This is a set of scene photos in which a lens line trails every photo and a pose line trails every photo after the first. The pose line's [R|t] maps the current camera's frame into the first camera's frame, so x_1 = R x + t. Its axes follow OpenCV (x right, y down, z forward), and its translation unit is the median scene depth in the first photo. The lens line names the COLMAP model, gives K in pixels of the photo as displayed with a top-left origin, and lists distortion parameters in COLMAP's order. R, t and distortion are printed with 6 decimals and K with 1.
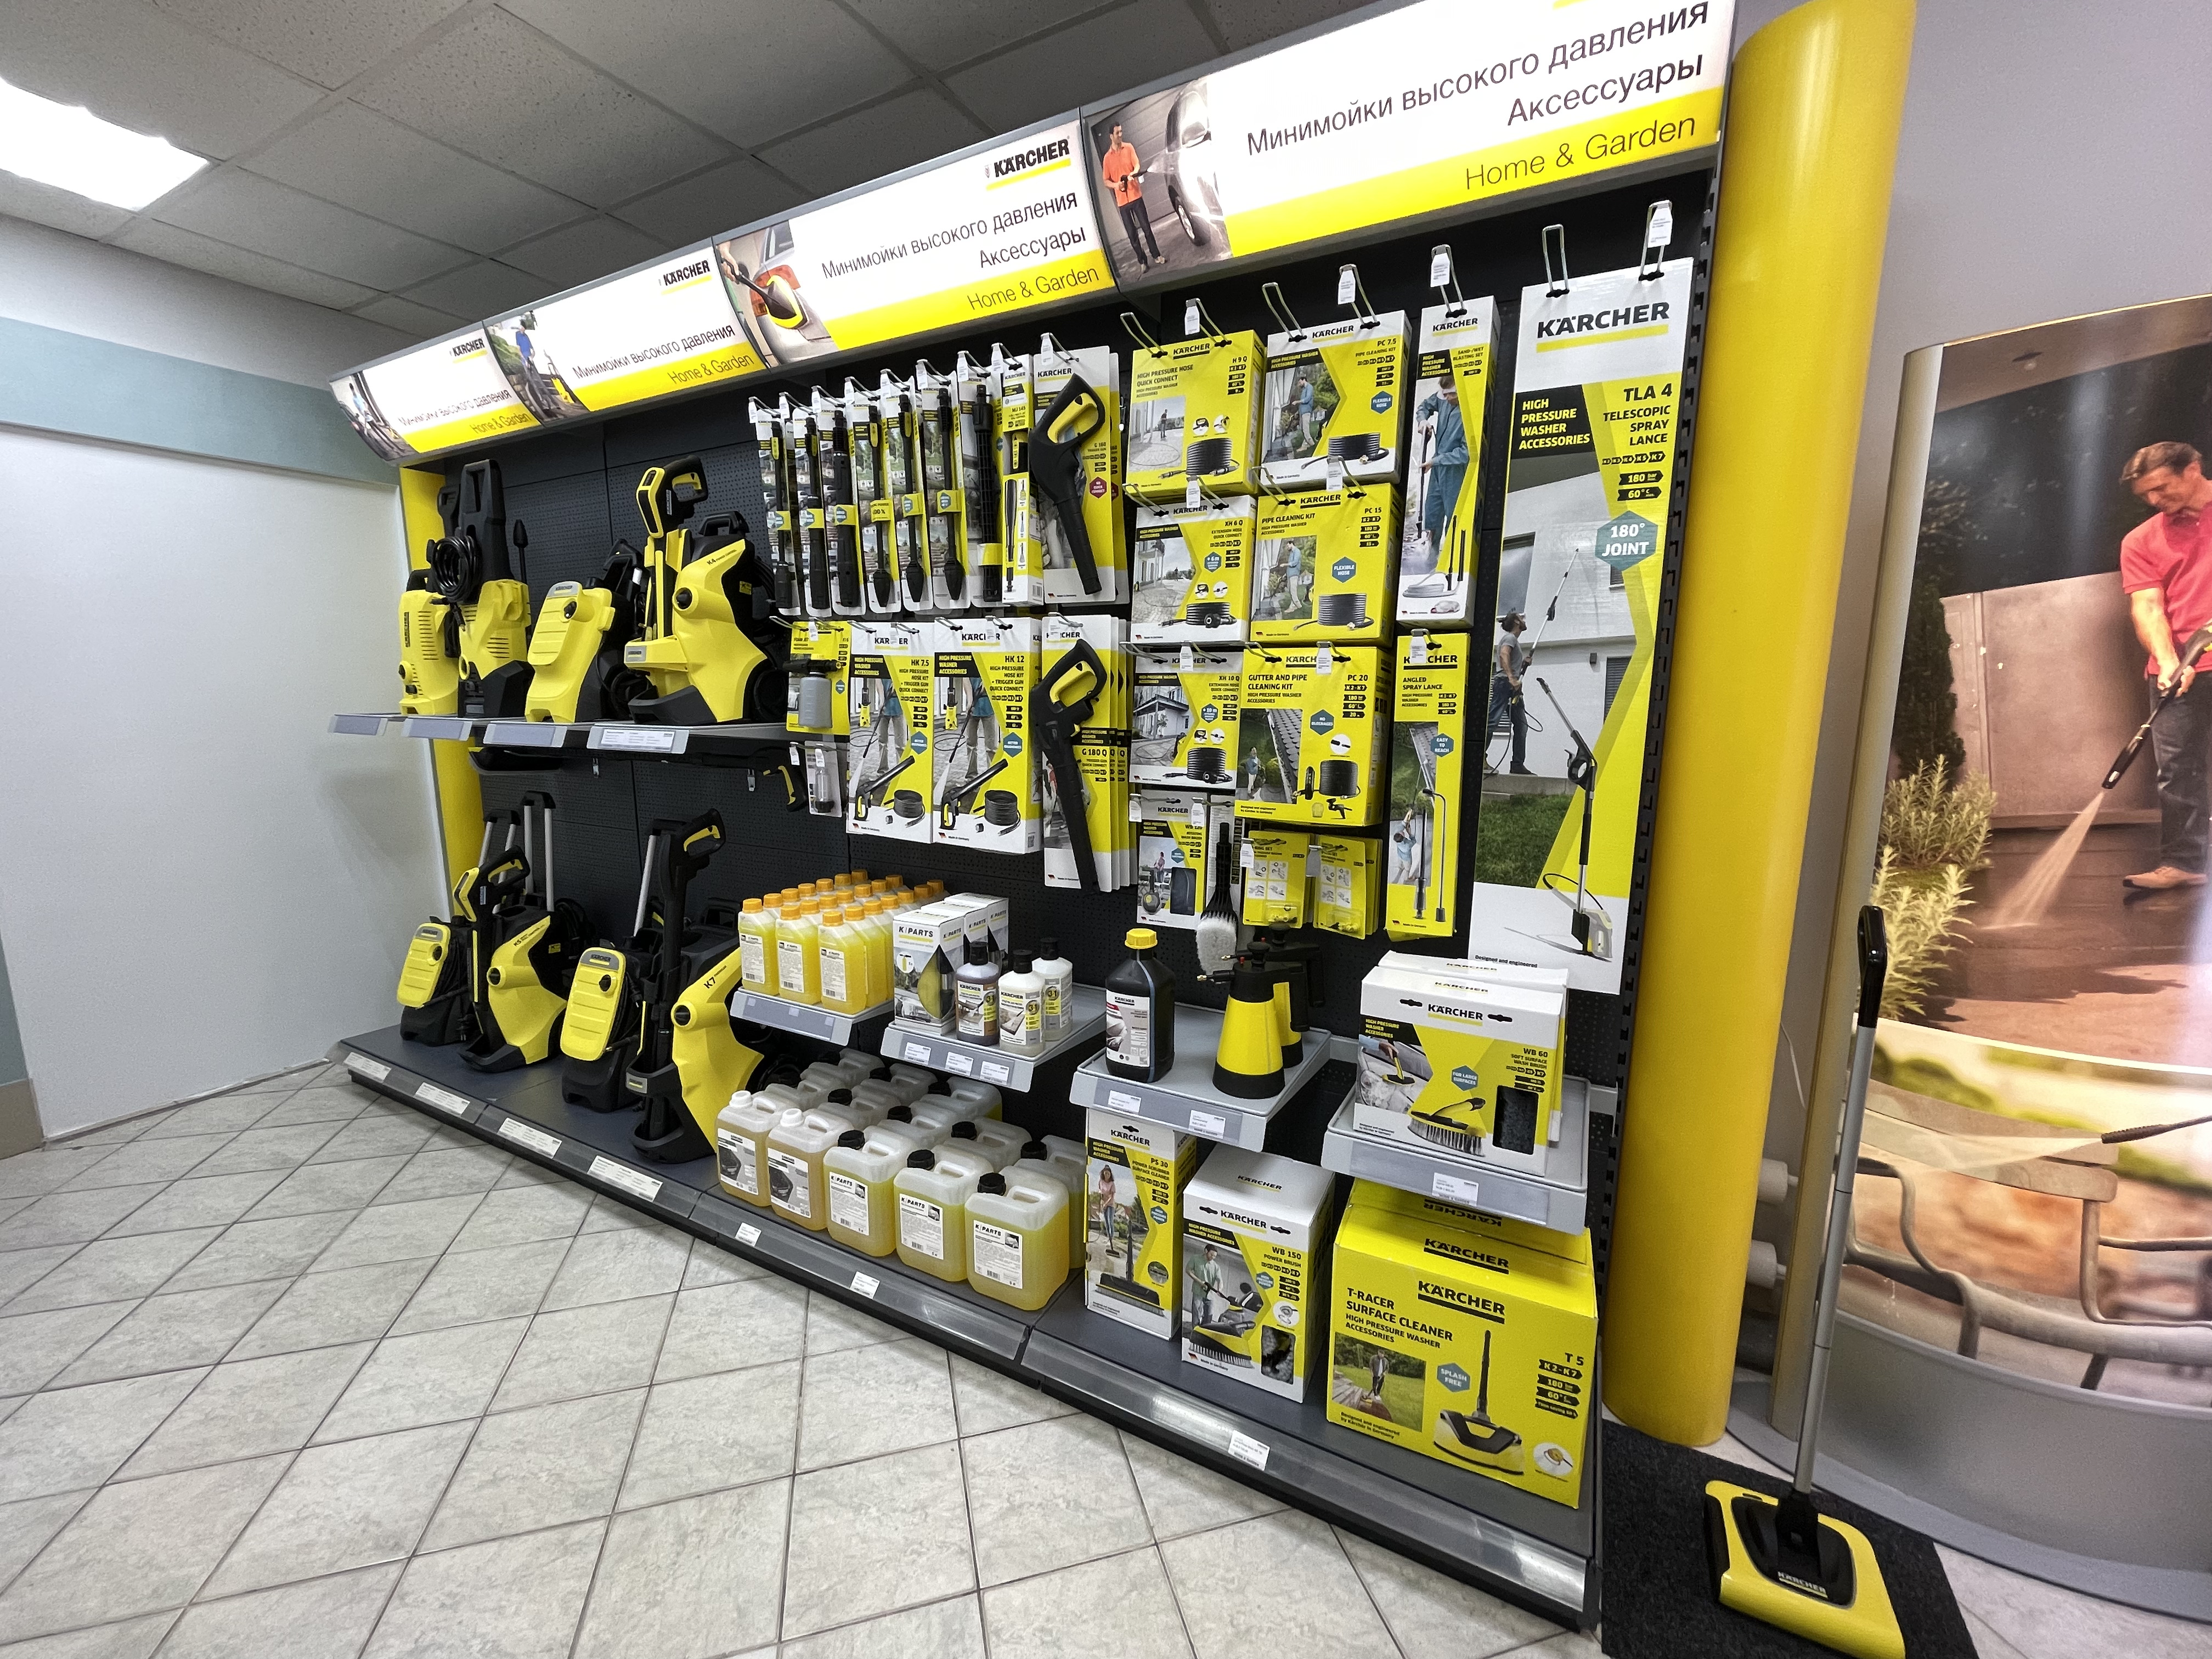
lens RADIAL K [[892.4, 0, 1111.7], [0, 892.4, 834.1], [0, 0, 1]] dist [-0.000546, -0.001220]
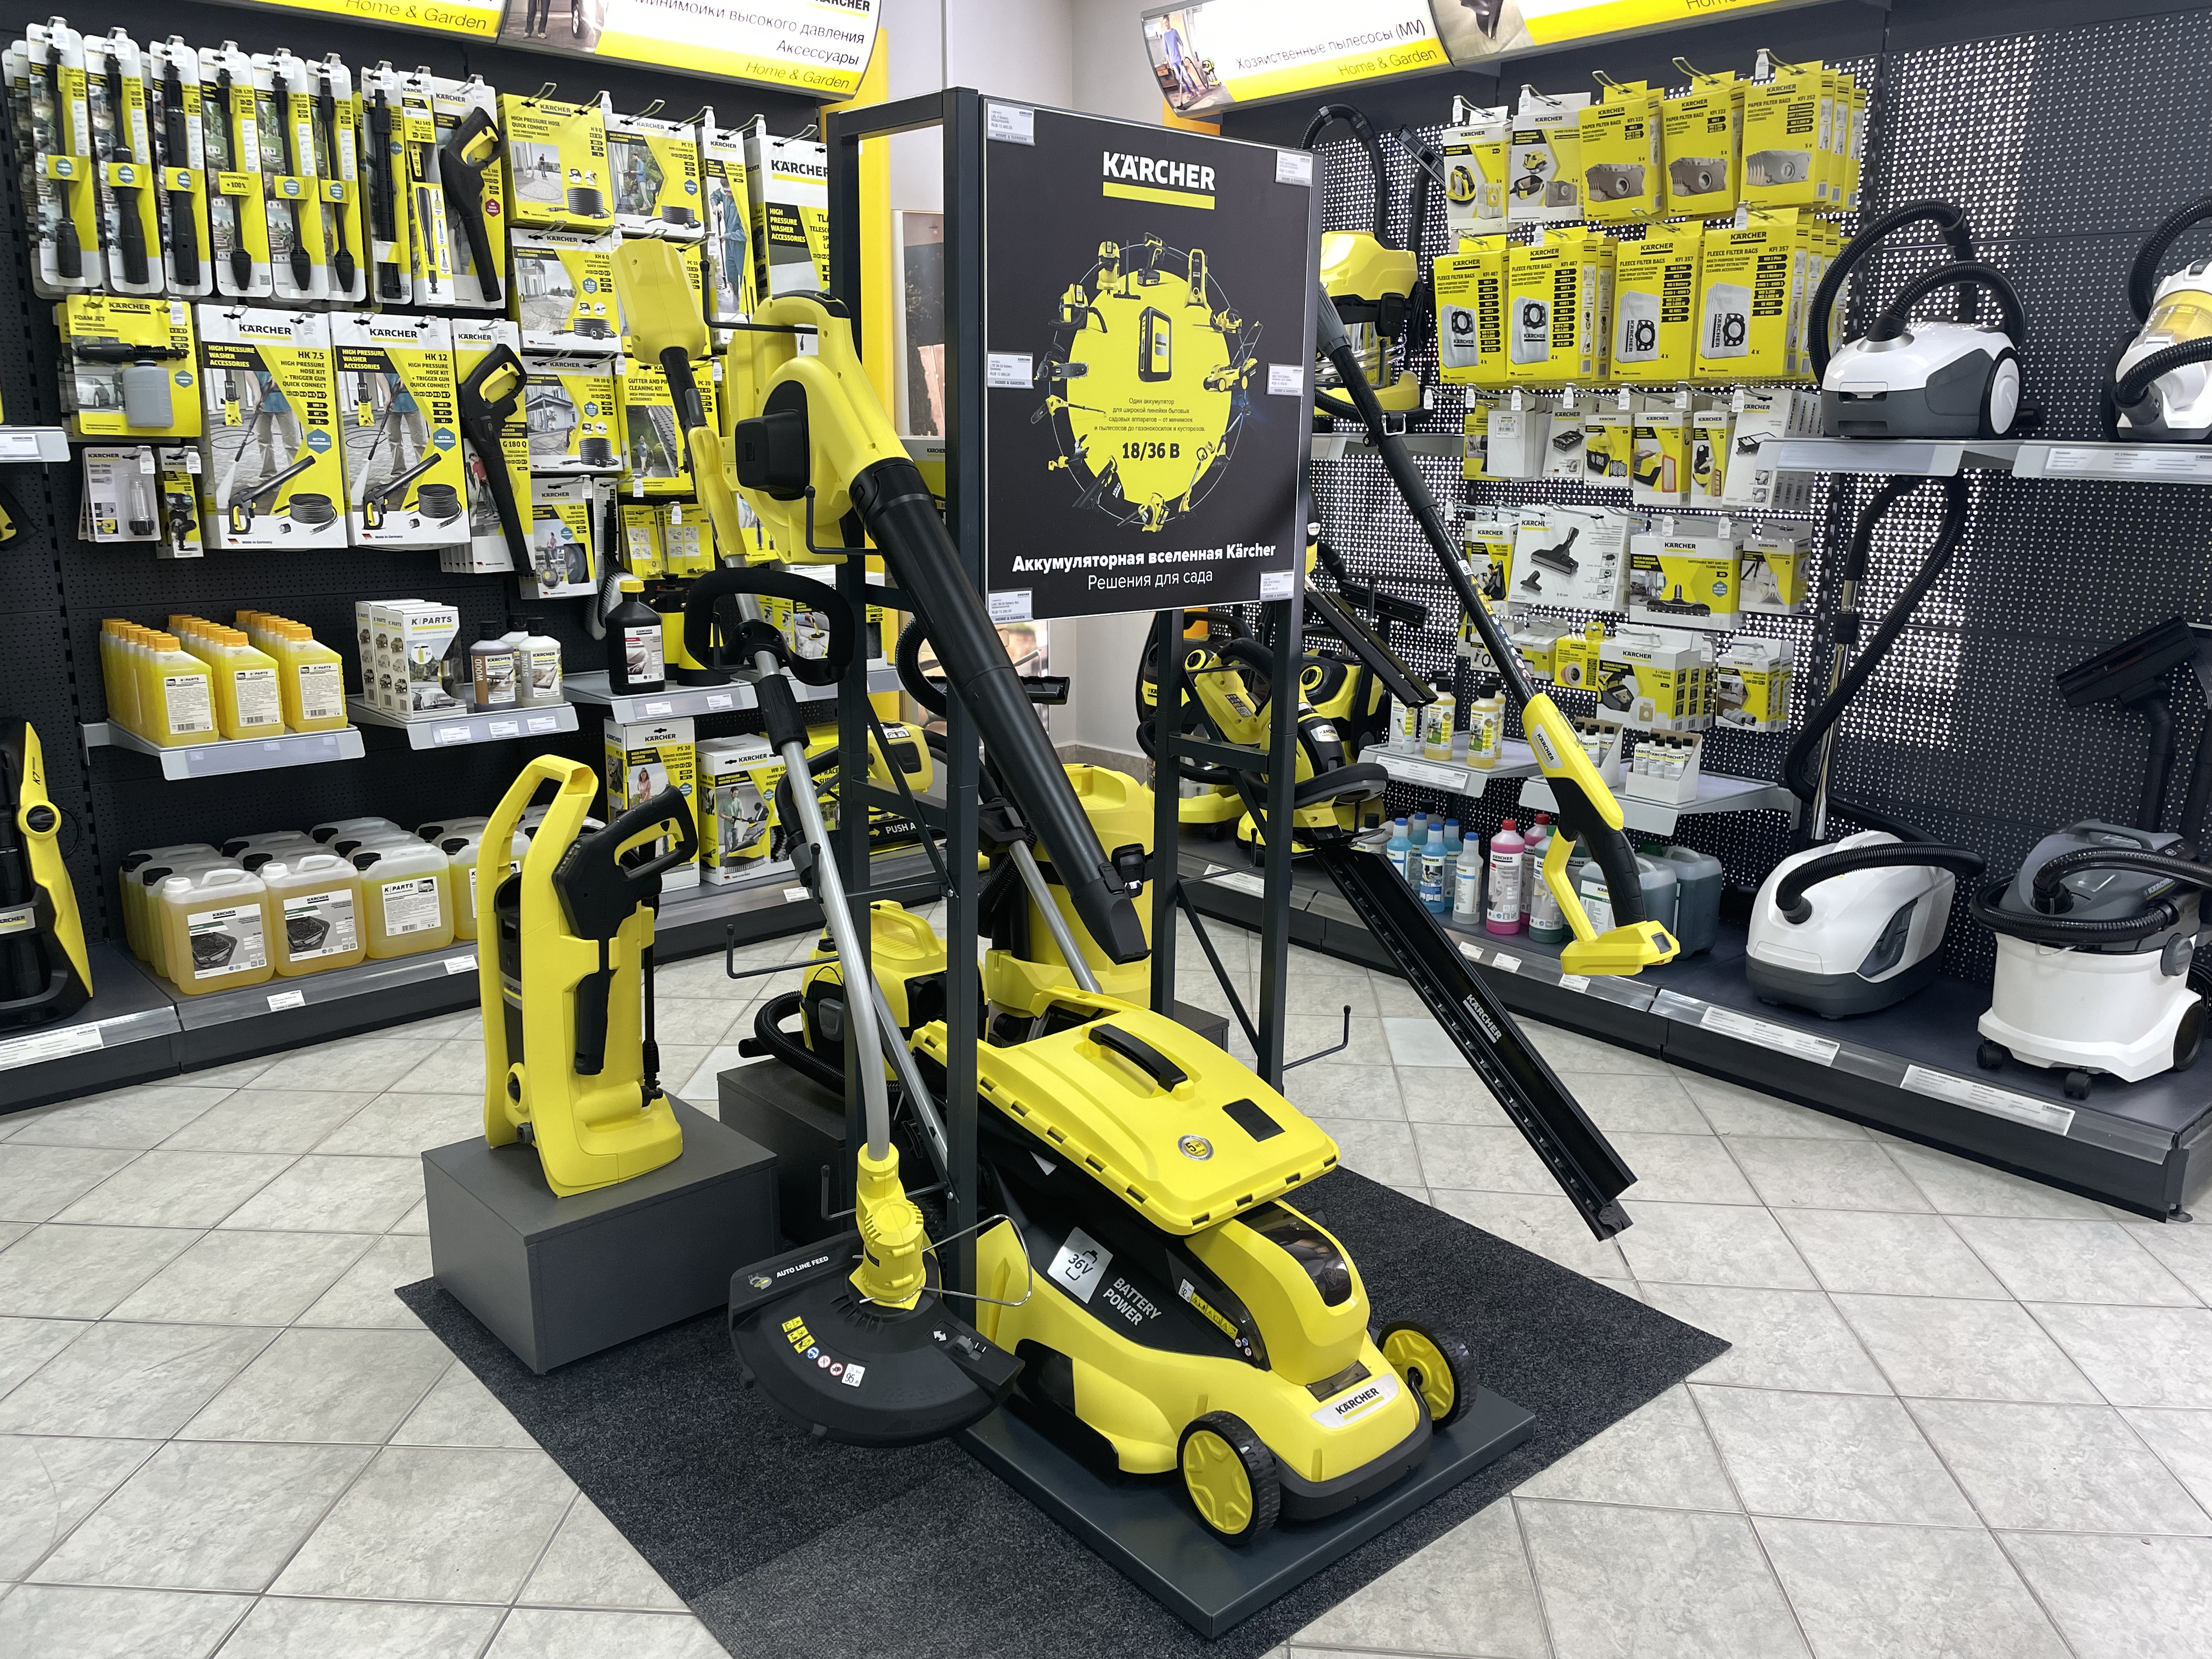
lens RADIAL K [[1667.7, 0, 1112.1], [0, 1667.7, 820.1], [0, 0, 1]] dist [0.062973, -0.054653]
pose [[0.329184, -0.222048, 0.917787, -1.864744], [0.148593, 0.972030, 0.181875, 0.098422], [-0.932501, 0.076507, 0.352972, -0.438965]]
